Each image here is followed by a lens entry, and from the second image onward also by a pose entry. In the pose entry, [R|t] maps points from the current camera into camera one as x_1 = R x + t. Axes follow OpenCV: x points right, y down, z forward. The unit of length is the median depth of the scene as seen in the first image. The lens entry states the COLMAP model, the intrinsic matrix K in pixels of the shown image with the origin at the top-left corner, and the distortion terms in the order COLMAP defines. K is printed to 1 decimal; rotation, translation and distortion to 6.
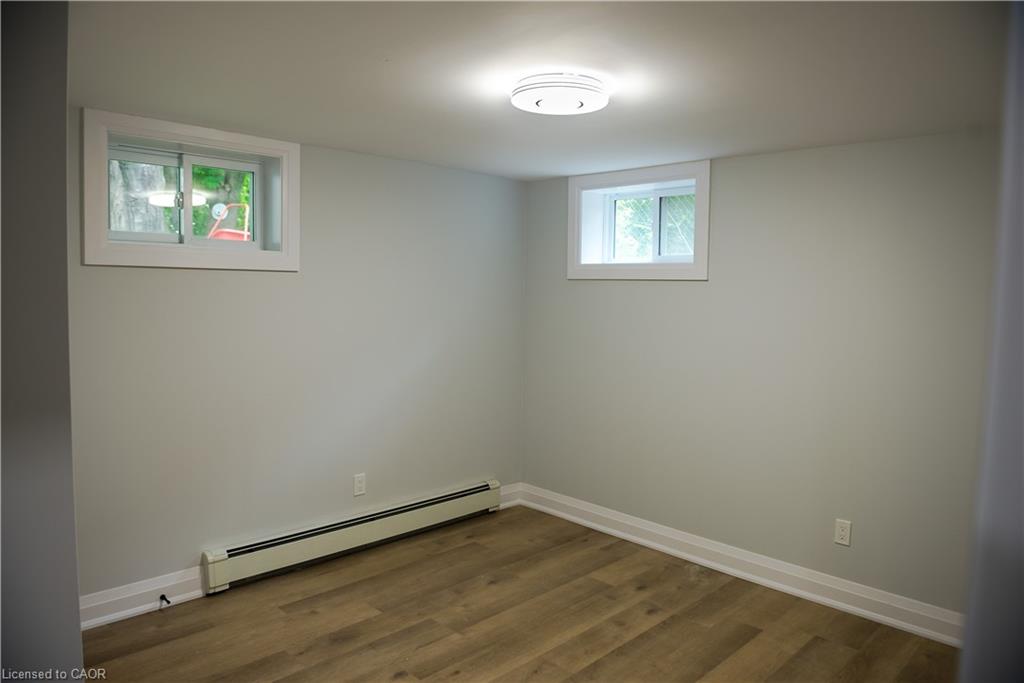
lens RADIAL K [[729.8, 0, 512.0], [0, 729.8, 341.5], [0, 0, 1]] dist [-0.050060, -0.004099]
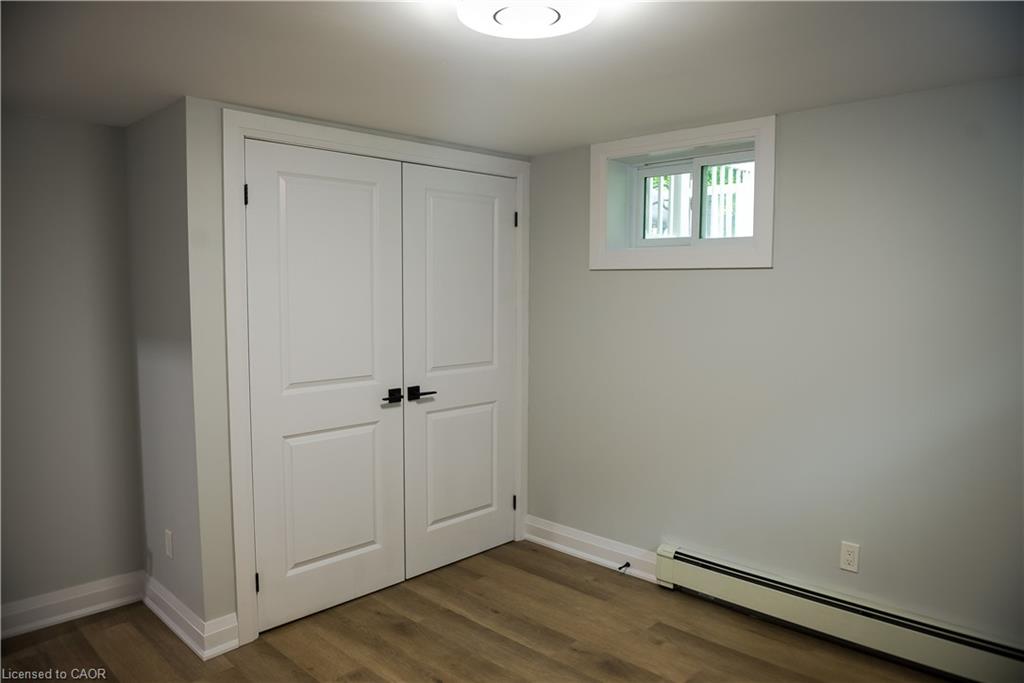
lens RADIAL K [[729.8, 0, 512.0], [0, 729.8, 341.5], [0, 0, 1]] dist [-0.050060, -0.004099]
pose [[0.009824, 0.073903, -0.997217, 0.278782], [-0.089703, 0.993310, 0.072729, -0.024111], [0.995920, 0.088739, 0.016388, 0.352896]]
